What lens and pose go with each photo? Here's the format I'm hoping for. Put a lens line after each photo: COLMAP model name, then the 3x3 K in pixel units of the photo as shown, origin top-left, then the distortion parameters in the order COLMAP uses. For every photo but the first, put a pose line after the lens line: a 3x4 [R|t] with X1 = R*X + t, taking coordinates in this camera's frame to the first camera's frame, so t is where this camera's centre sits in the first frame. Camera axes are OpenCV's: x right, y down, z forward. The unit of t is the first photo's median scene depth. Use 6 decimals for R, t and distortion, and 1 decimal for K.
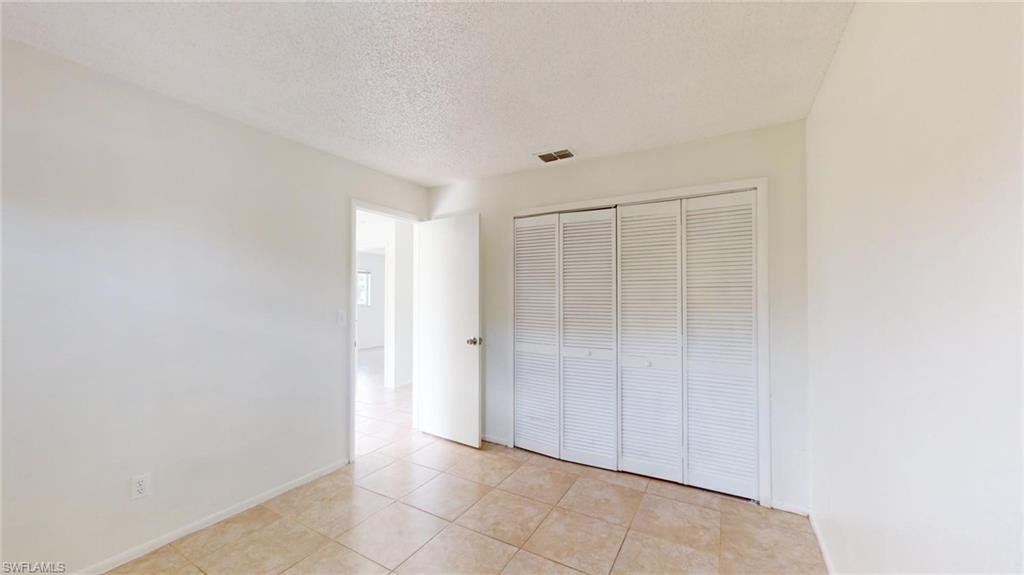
lens RADIAL K [[374.3, 0, 510.6], [0, 374.3, 289.3], [0, 0, 1]] dist [0.003430, 0.000016]
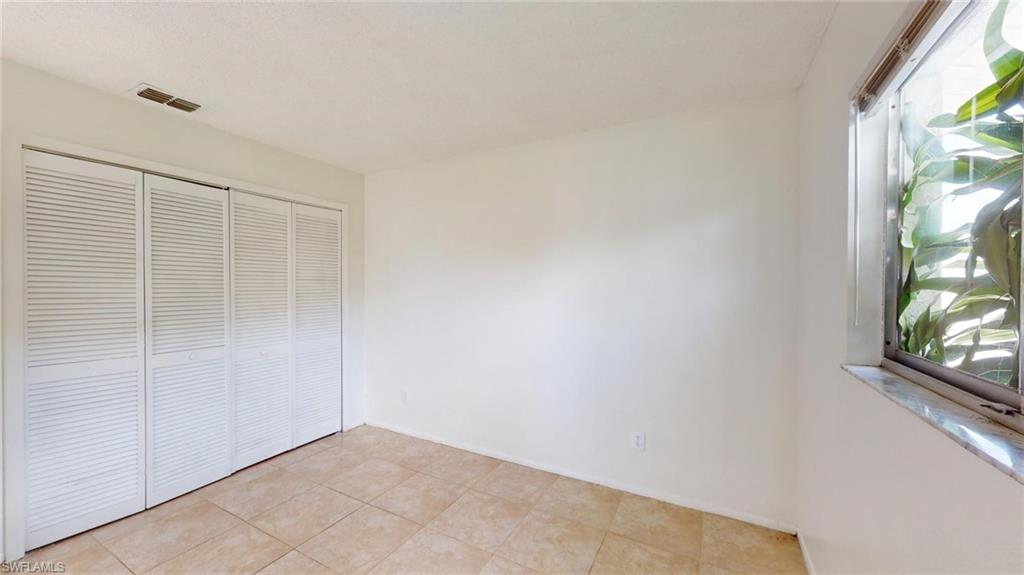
lens RADIAL K [[374.3, 0, 510.6], [0, 374.3, 289.3], [0, 0, 1]] dist [0.003430, 0.000016]
pose [[-0.018622, -0.006624, 0.999805, -0.675237], [-0.015839, 0.999855, 0.006329, 0.007098], [-0.999701, -0.015718, -0.018724, 0.338696]]
